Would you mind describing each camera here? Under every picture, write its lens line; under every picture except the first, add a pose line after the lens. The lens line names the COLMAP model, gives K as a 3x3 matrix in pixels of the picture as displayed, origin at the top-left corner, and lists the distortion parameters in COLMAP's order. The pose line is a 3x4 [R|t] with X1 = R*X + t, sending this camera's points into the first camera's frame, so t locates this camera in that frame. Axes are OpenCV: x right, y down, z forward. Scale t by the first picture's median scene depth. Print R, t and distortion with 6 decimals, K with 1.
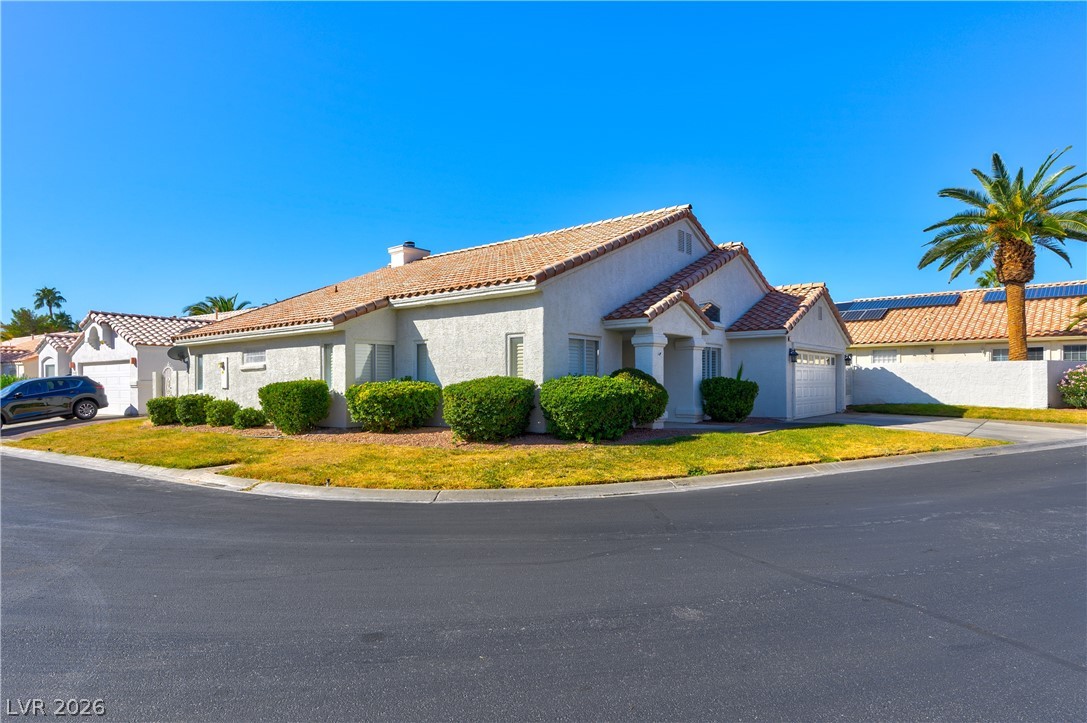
lens RADIAL K [[600.0, 0, 556.5], [0, 600.0, 377.4], [0, 0, 1]] dist [0.003198, 0.000347]
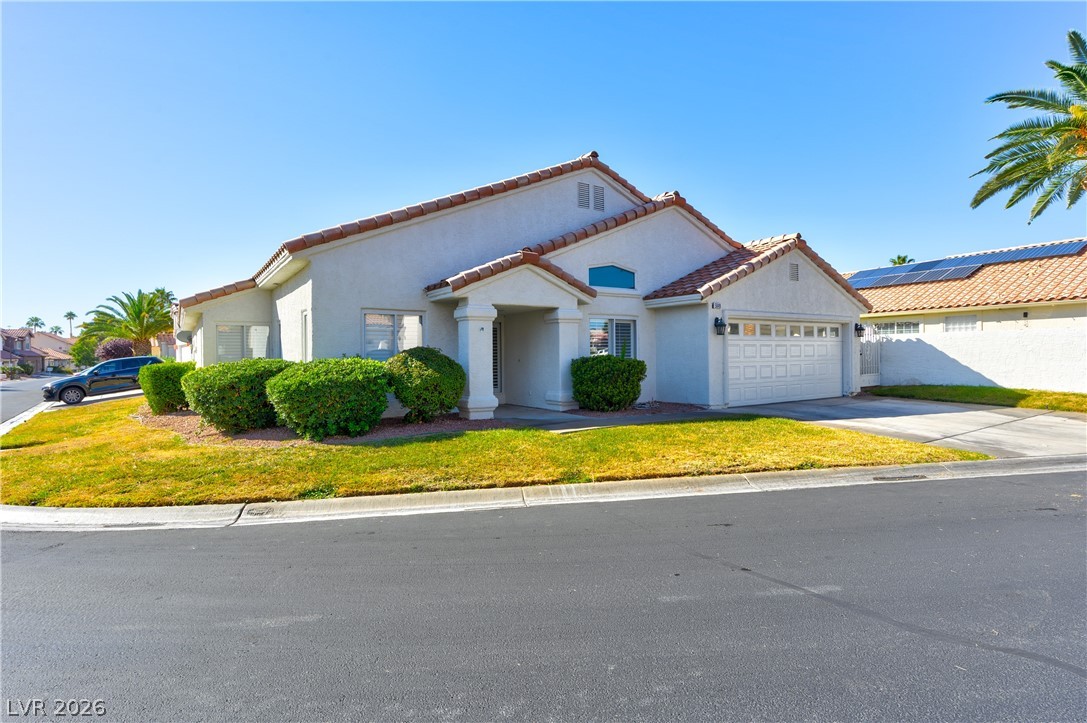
lens RADIAL K [[534.8, 0, 544.9], [0, 534.8, 354.8], [0, 0, 1]] dist [-0.003009, -0.000291]
pose [[0.953292, -0.007700, -0.301953, 0.330143], [0.009890, 0.999935, 0.005724, -0.004846], [0.301889, -0.008443, 0.953306, 0.220788]]
